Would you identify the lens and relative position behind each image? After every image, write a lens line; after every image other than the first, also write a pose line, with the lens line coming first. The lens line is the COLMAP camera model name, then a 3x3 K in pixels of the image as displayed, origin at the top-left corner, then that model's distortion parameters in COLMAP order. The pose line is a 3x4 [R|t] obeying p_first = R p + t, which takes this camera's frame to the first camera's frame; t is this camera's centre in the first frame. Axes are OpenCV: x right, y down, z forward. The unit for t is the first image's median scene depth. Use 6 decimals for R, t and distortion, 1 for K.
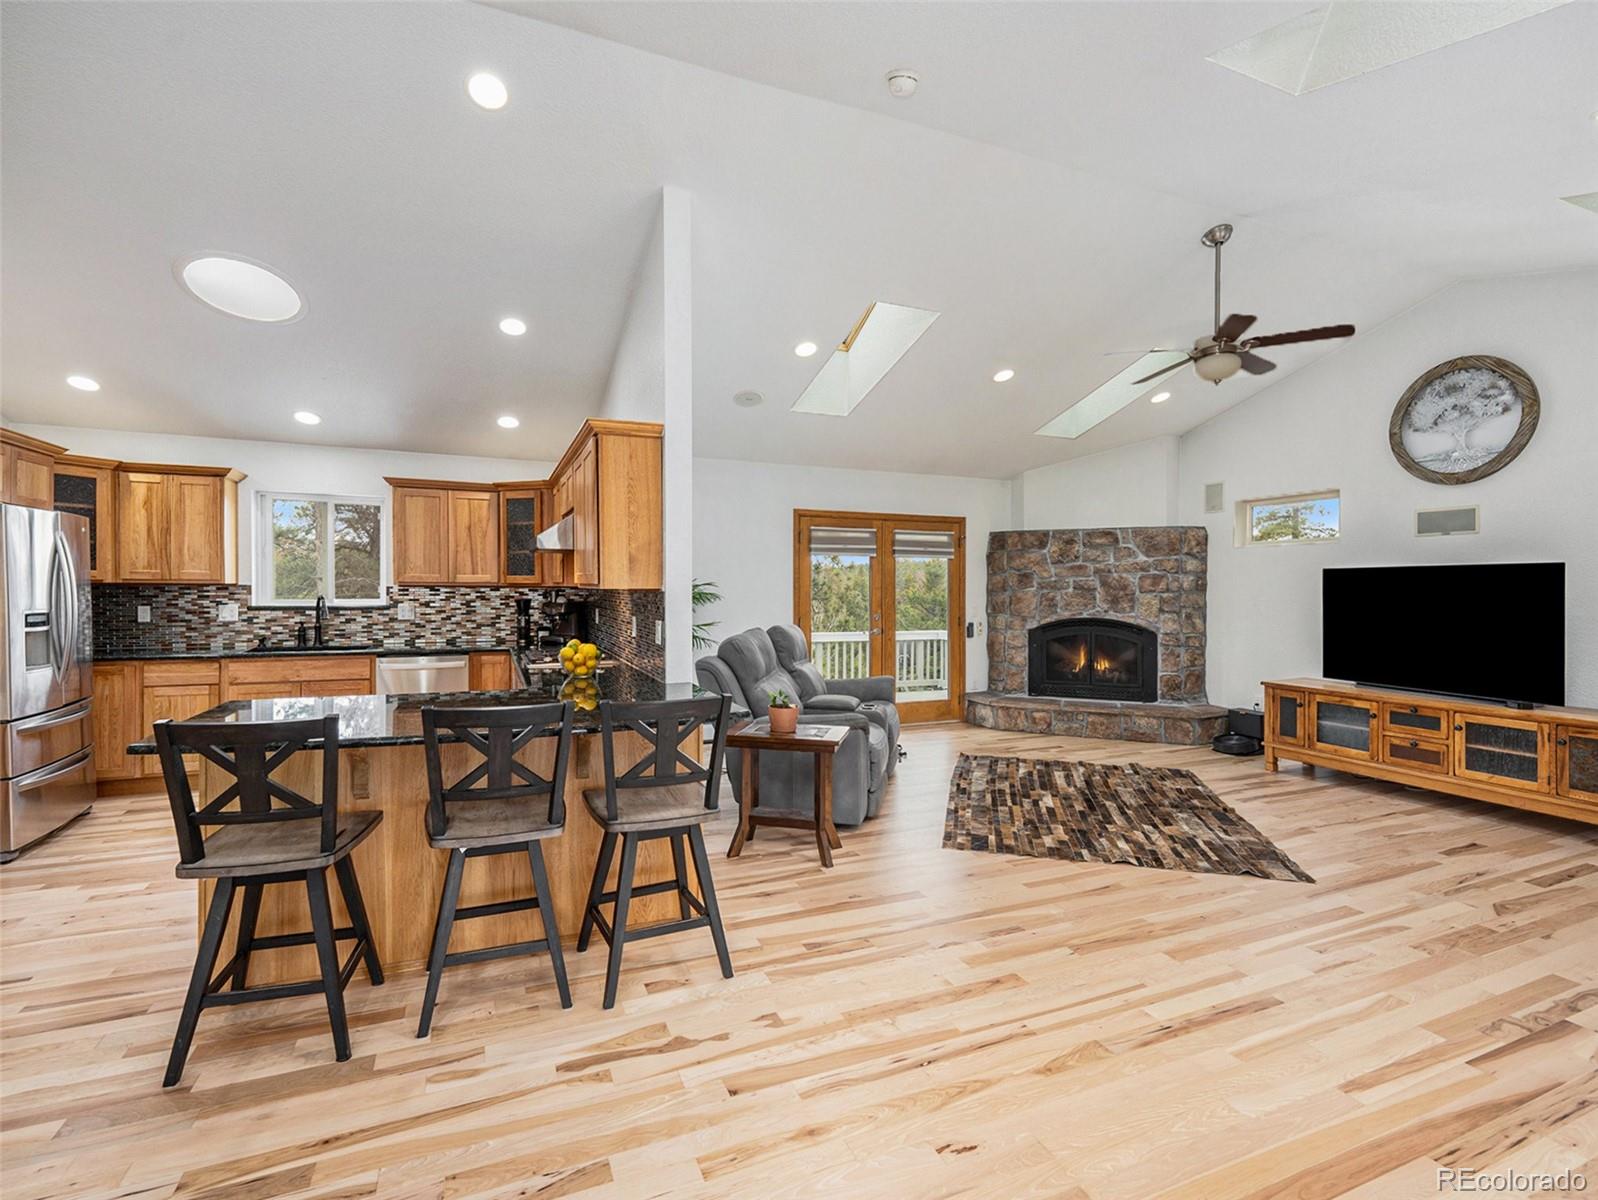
lens RADIAL K [[728.2, 0, 767.7], [0, 728.2, 581.4], [0, 0, 1]] dist [0.002330, -0.010497]
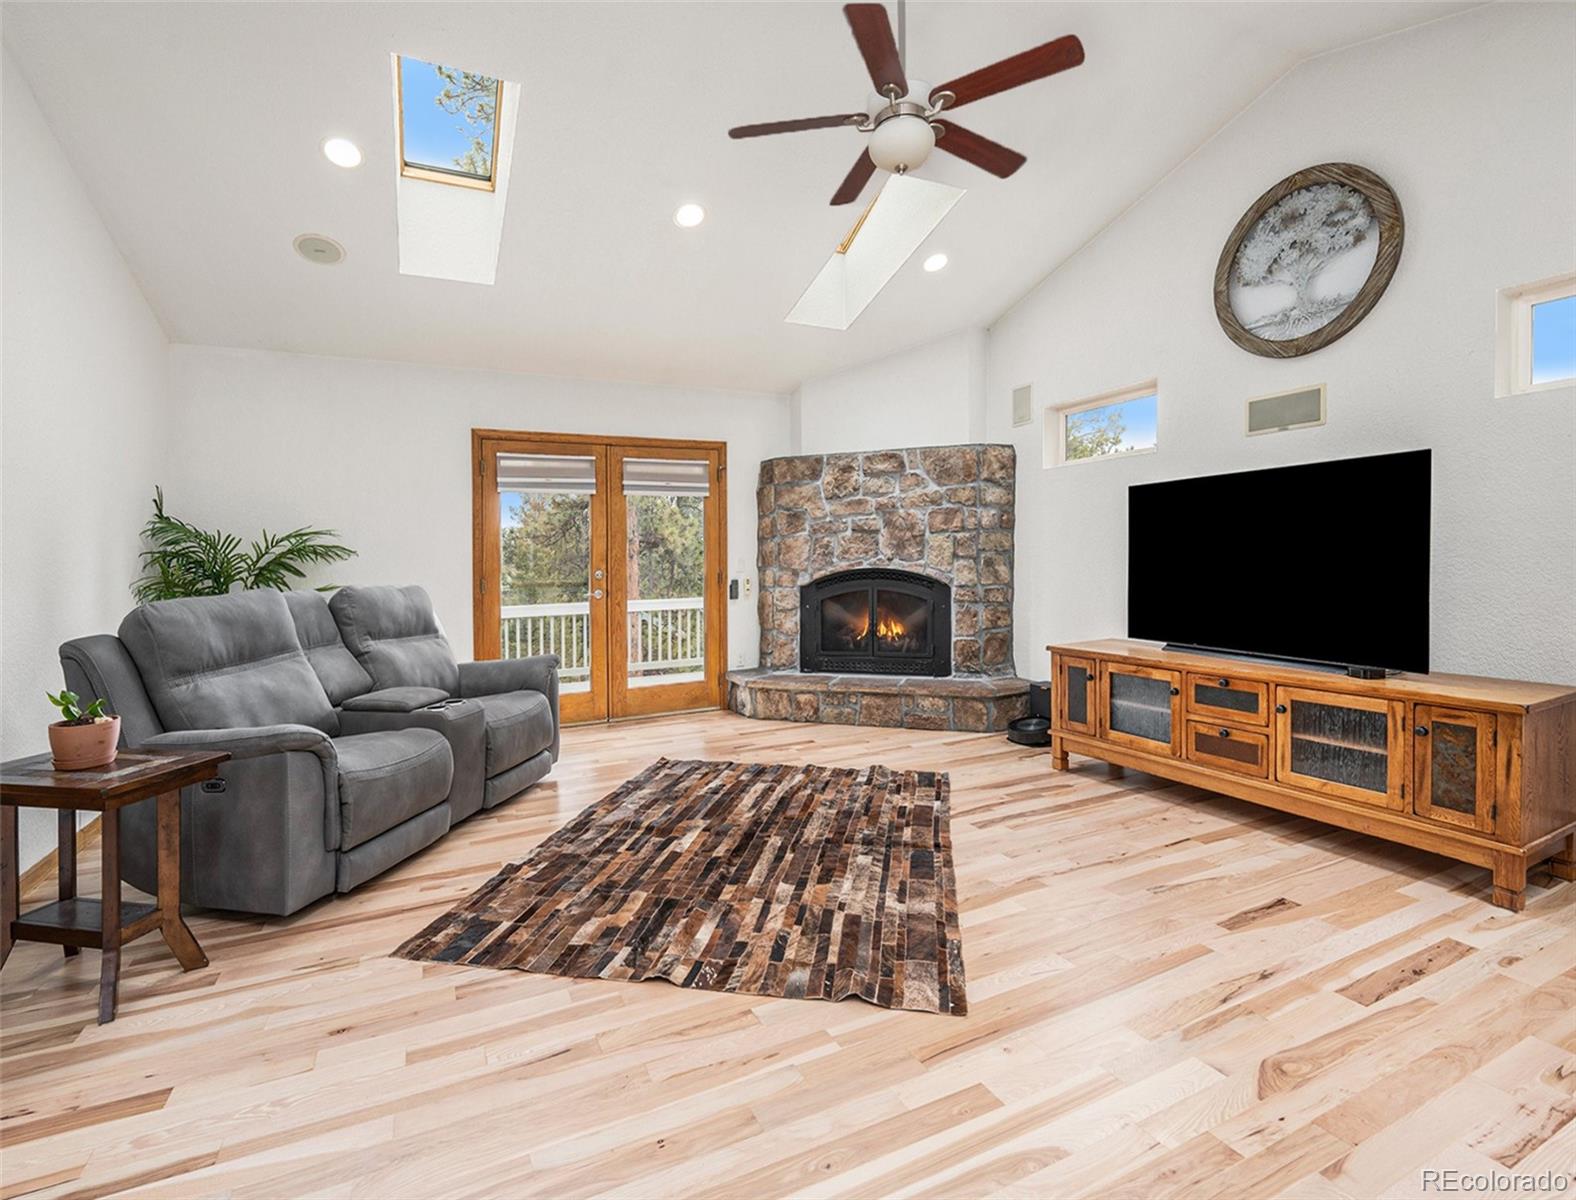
lens RADIAL K [[754.4, 0, 770.5], [0, 754.4, 574.6], [0, 0, 1]] dist [0.000416, -0.008951]
pose [[0.997196, -0.023654, 0.071004, 0.374704], [0.021604, 0.999331, 0.029513, 0.041491], [-0.071655, -0.027896, 0.997039, 0.294795]]
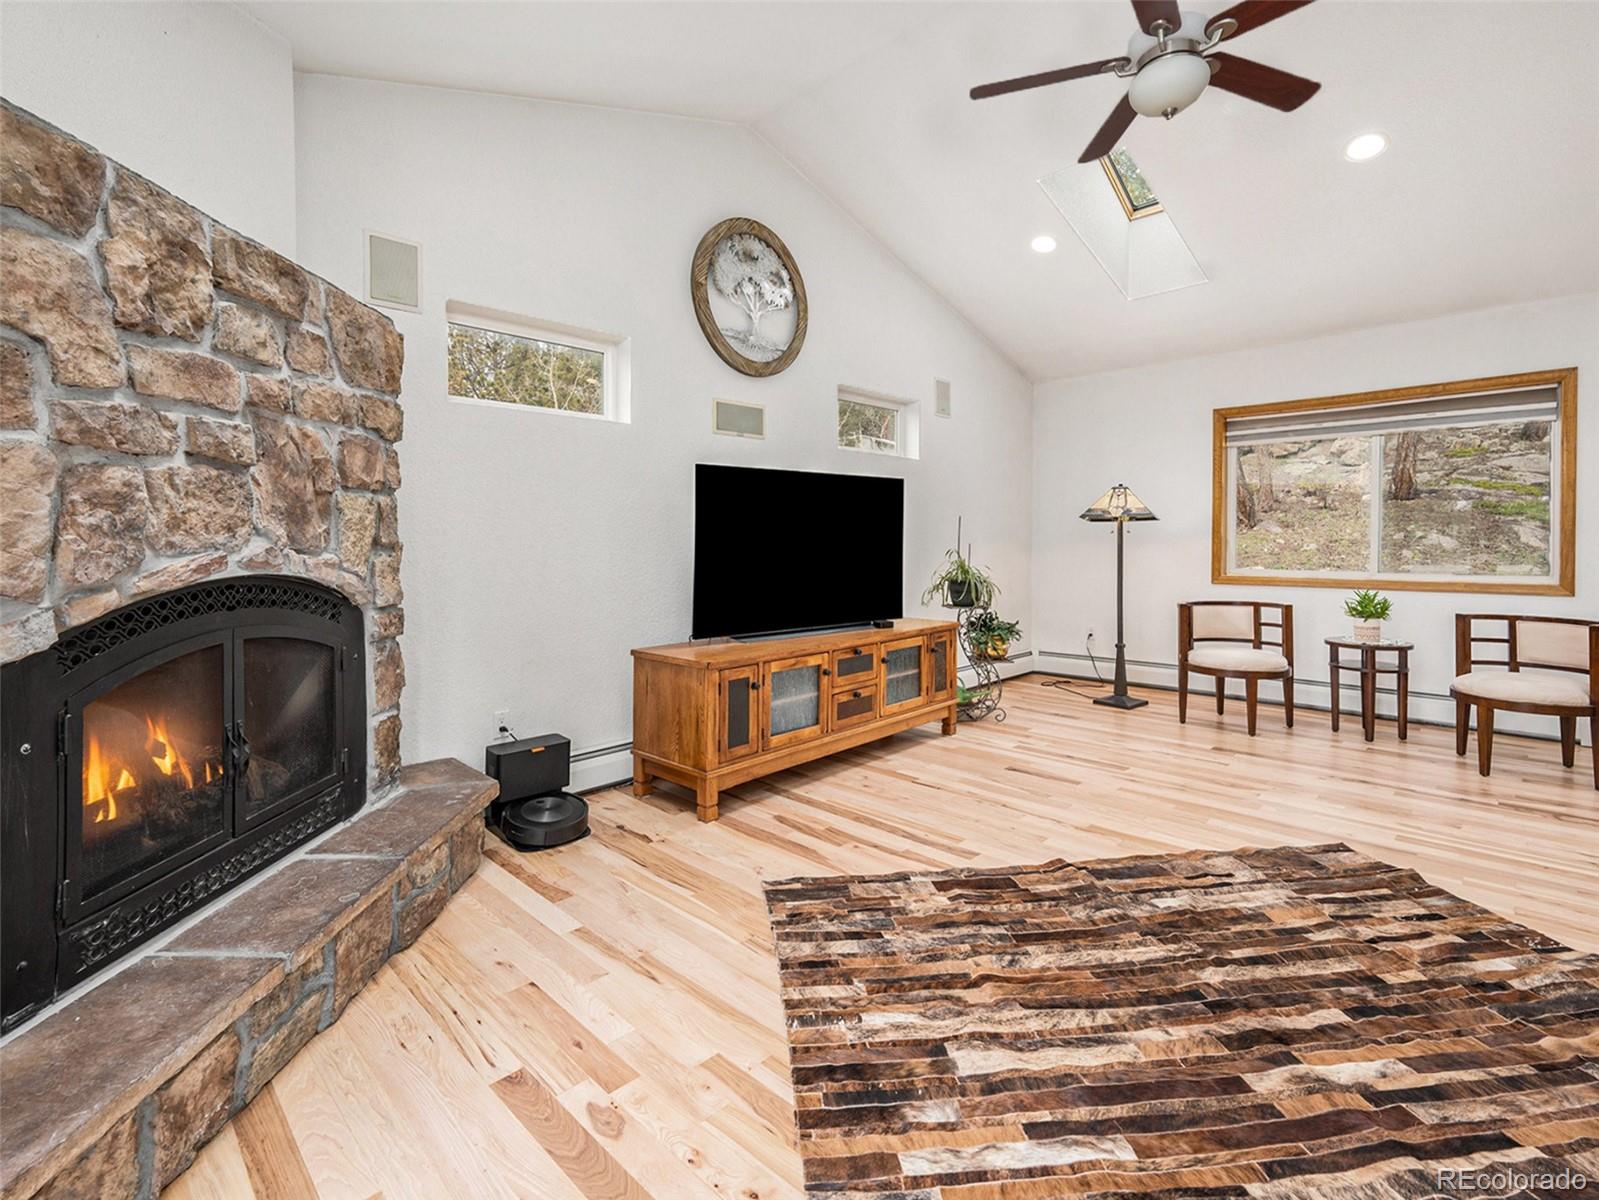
lens RADIAL K [[738.6, 0, 797.6], [0, 738.6, 552.2], [0, 0, 1]] dist [0.030498, -0.012093]
pose [[-0.410799, -0.018478, 0.911539, 0.157129], [-0.005894, 0.999828, 0.017612, 0.047719], [-0.911707, 0.001862, -0.410837, 1.238769]]
